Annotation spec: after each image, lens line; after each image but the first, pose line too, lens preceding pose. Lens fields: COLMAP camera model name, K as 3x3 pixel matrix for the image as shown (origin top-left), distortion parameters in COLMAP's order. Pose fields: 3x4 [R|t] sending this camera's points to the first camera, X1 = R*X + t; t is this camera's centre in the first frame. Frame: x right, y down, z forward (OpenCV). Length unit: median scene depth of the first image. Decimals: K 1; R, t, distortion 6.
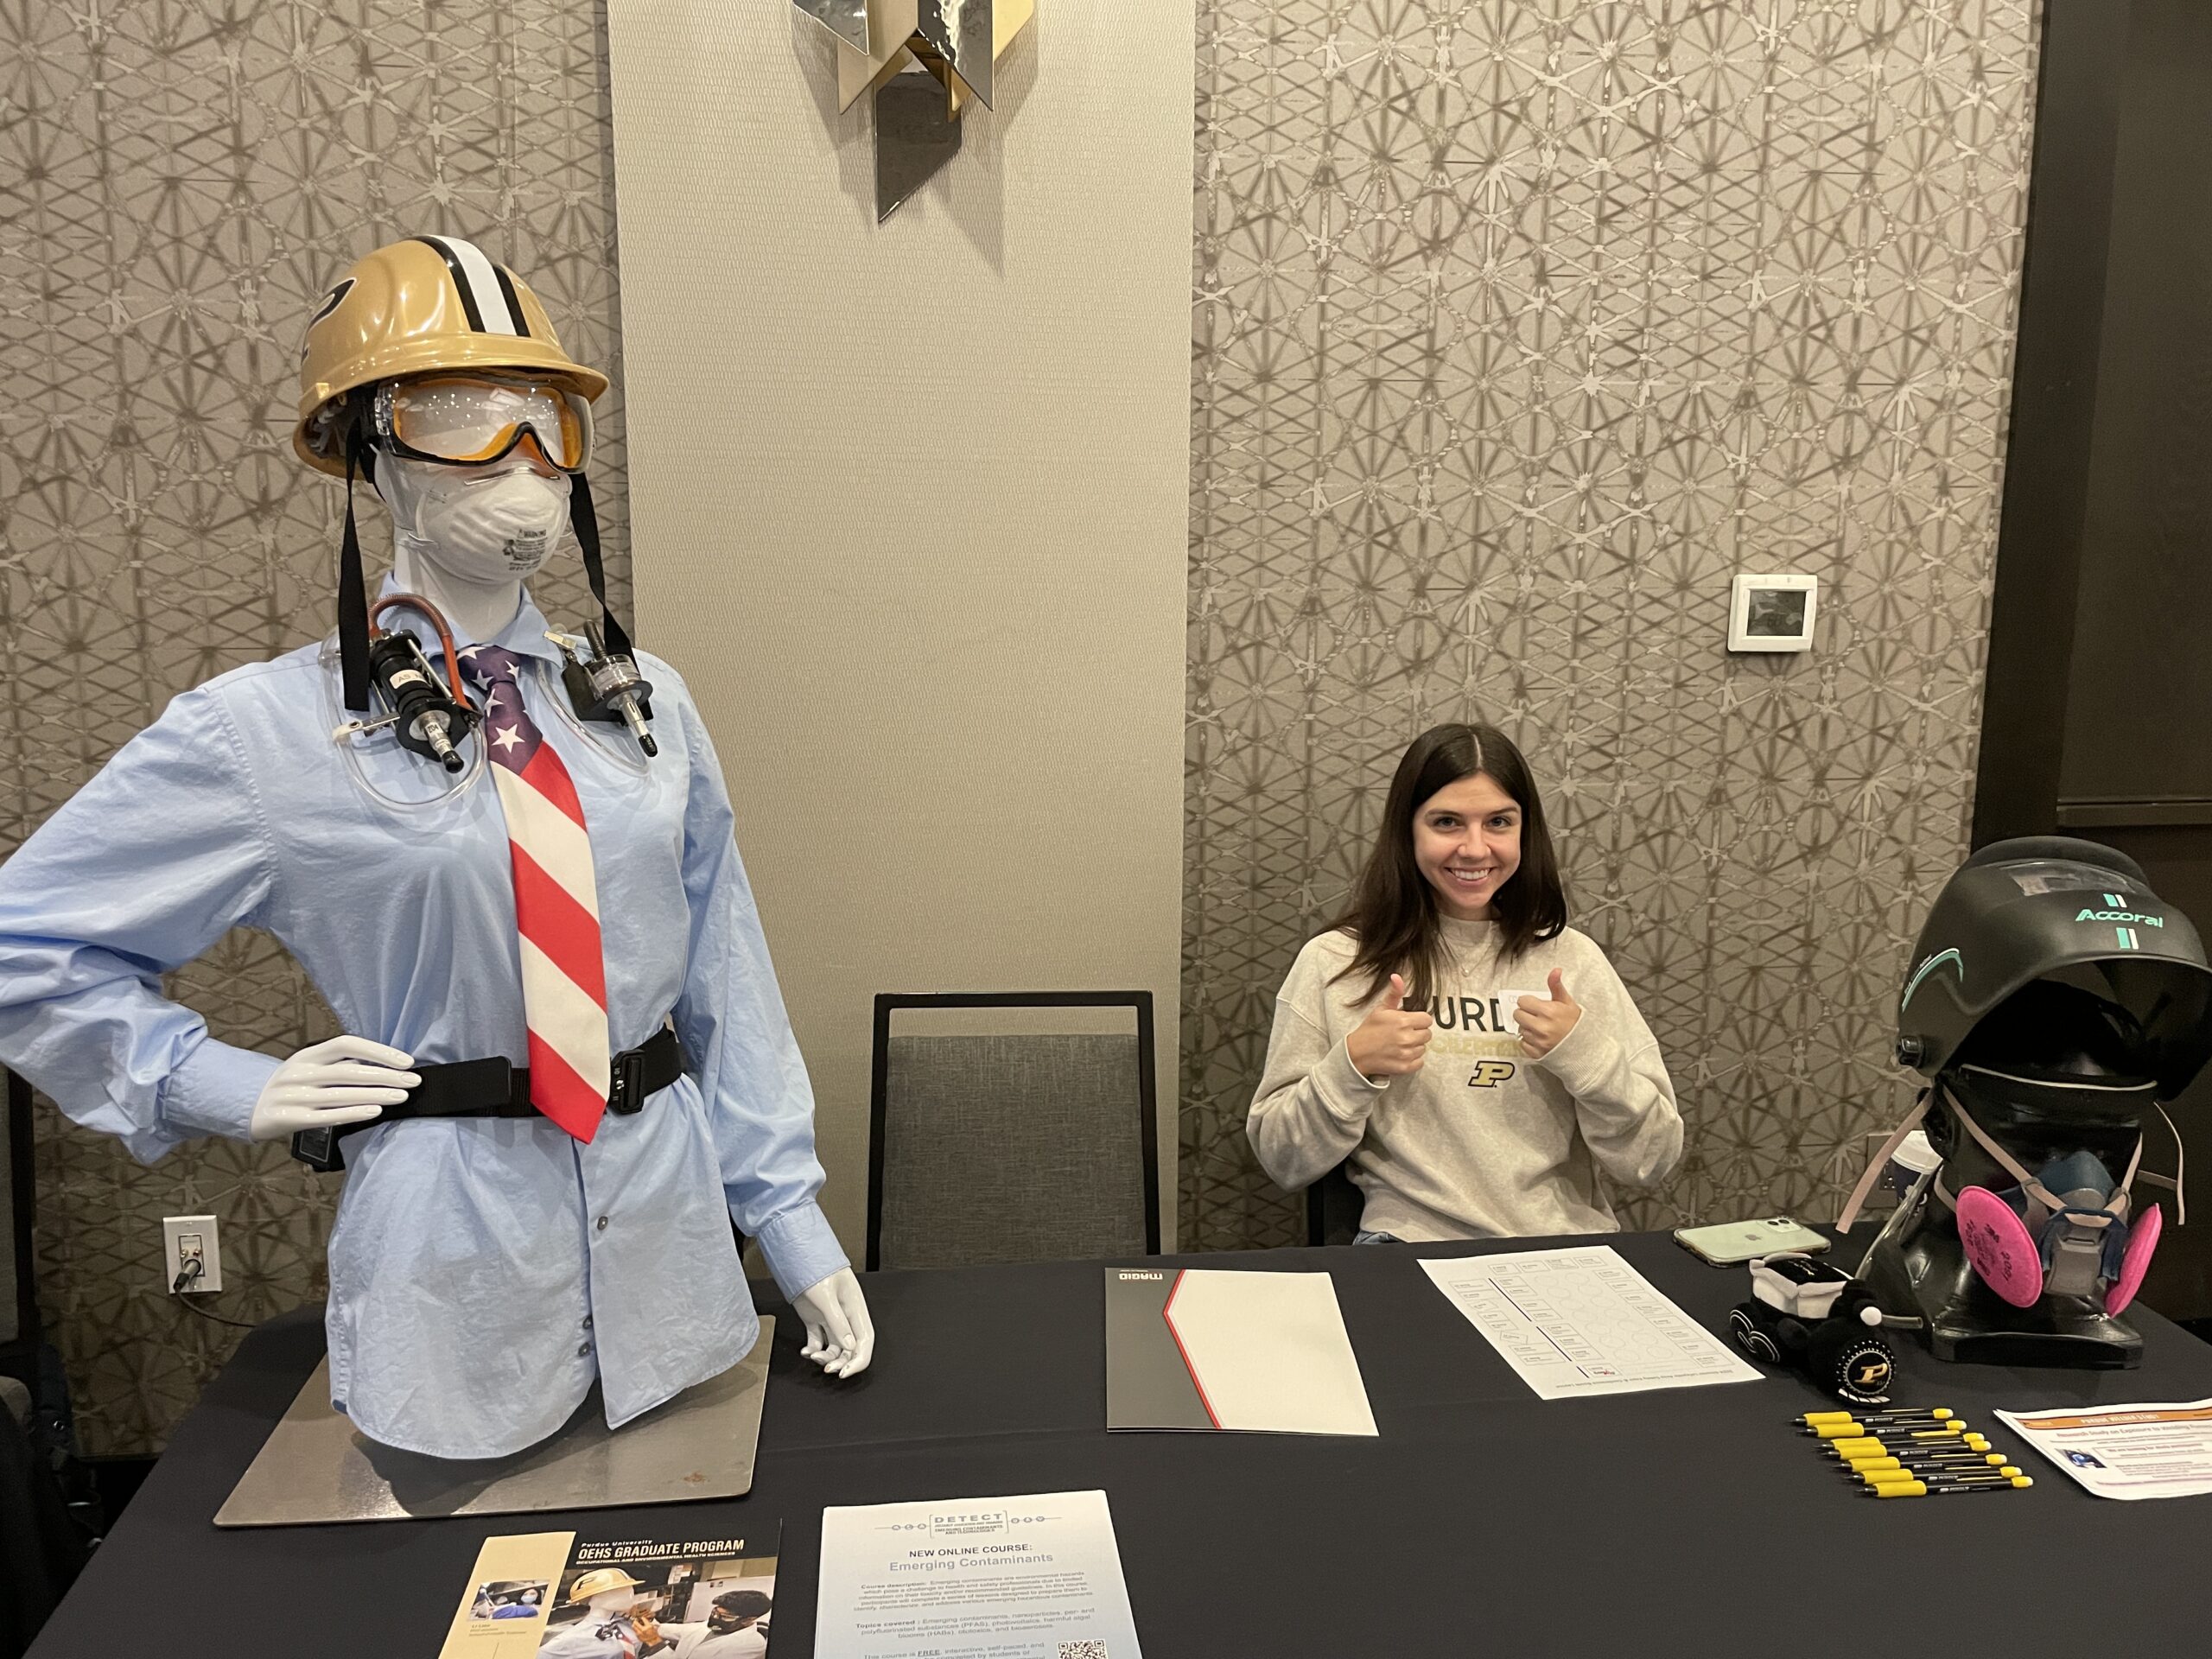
lens RADIAL K [[1640.6, 0, 1074.9], [0, 1640.6, 801.5], [0, 0, 1]] dist [0.067496, -0.100361]
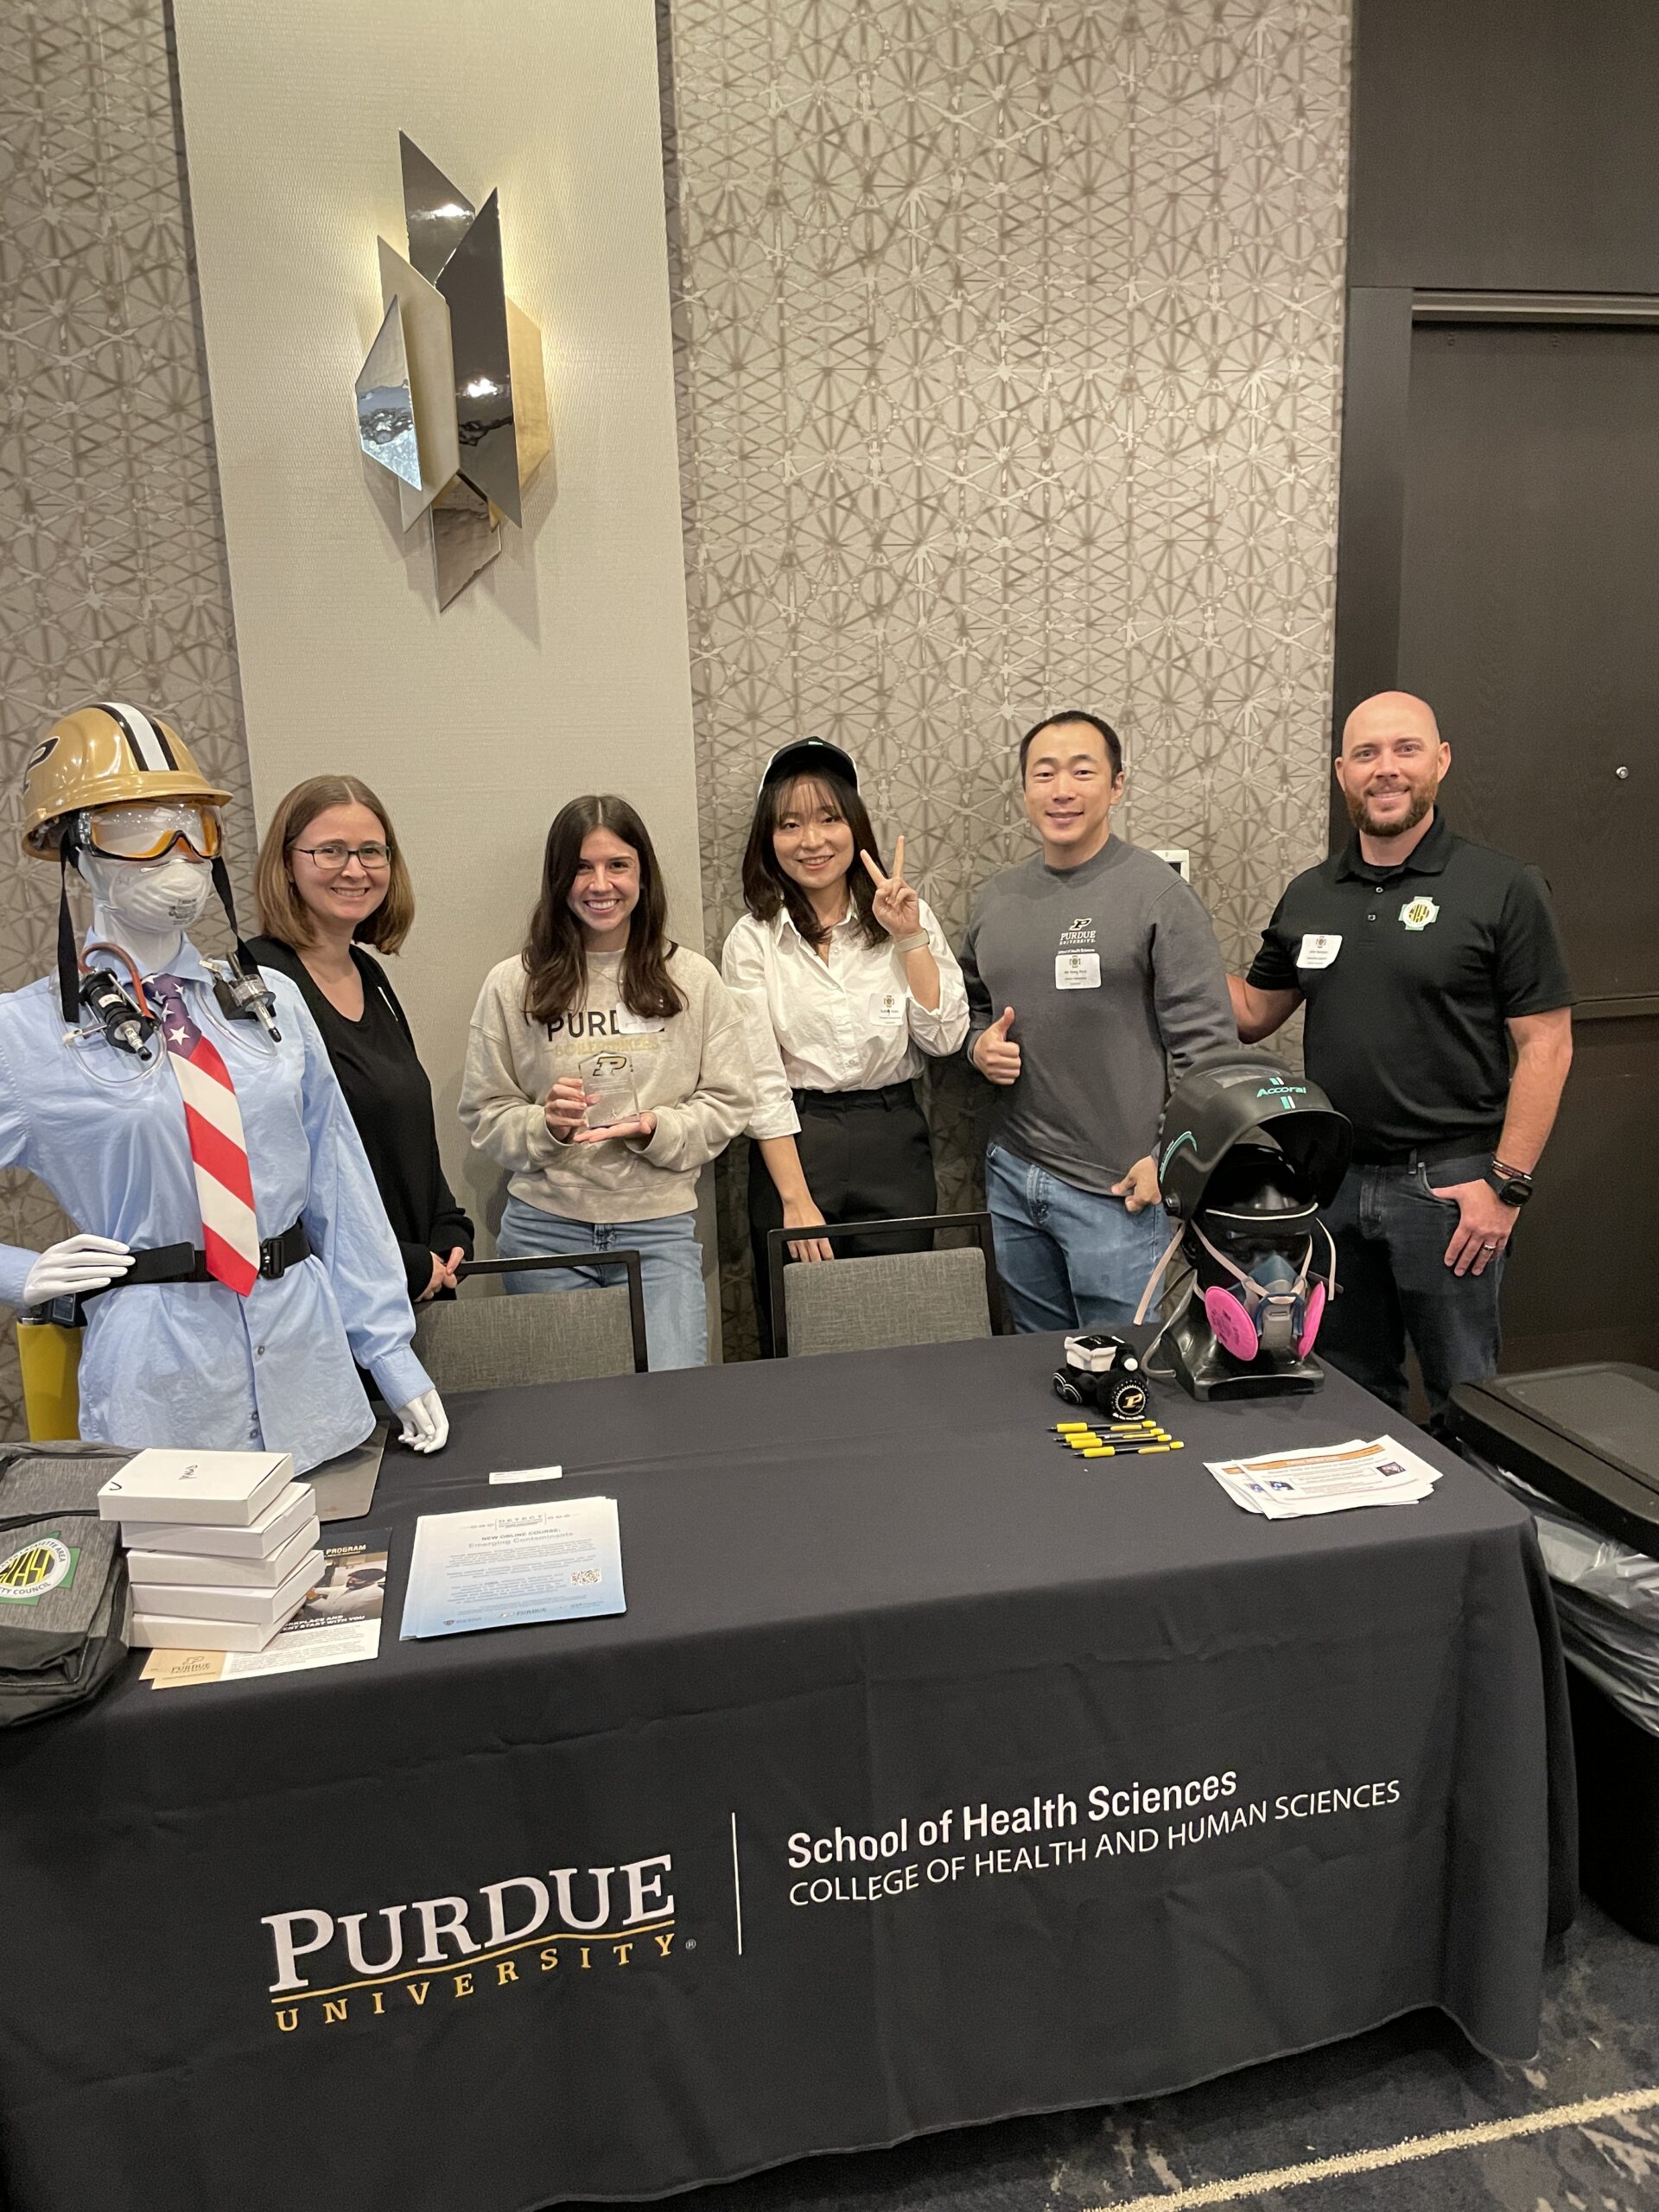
lens RADIAL K [[1640.6, 0, 836.4], [0, 1640.6, 1083.1], [0, 0, 1]] dist [0.067496, -0.100361]
pose [[0.997289, -0.047982, 0.055794, 0.093866], [0.046170, 0.998378, 0.033322, -0.009252], [-0.057302, -0.030656, 0.997886, -0.300548]]
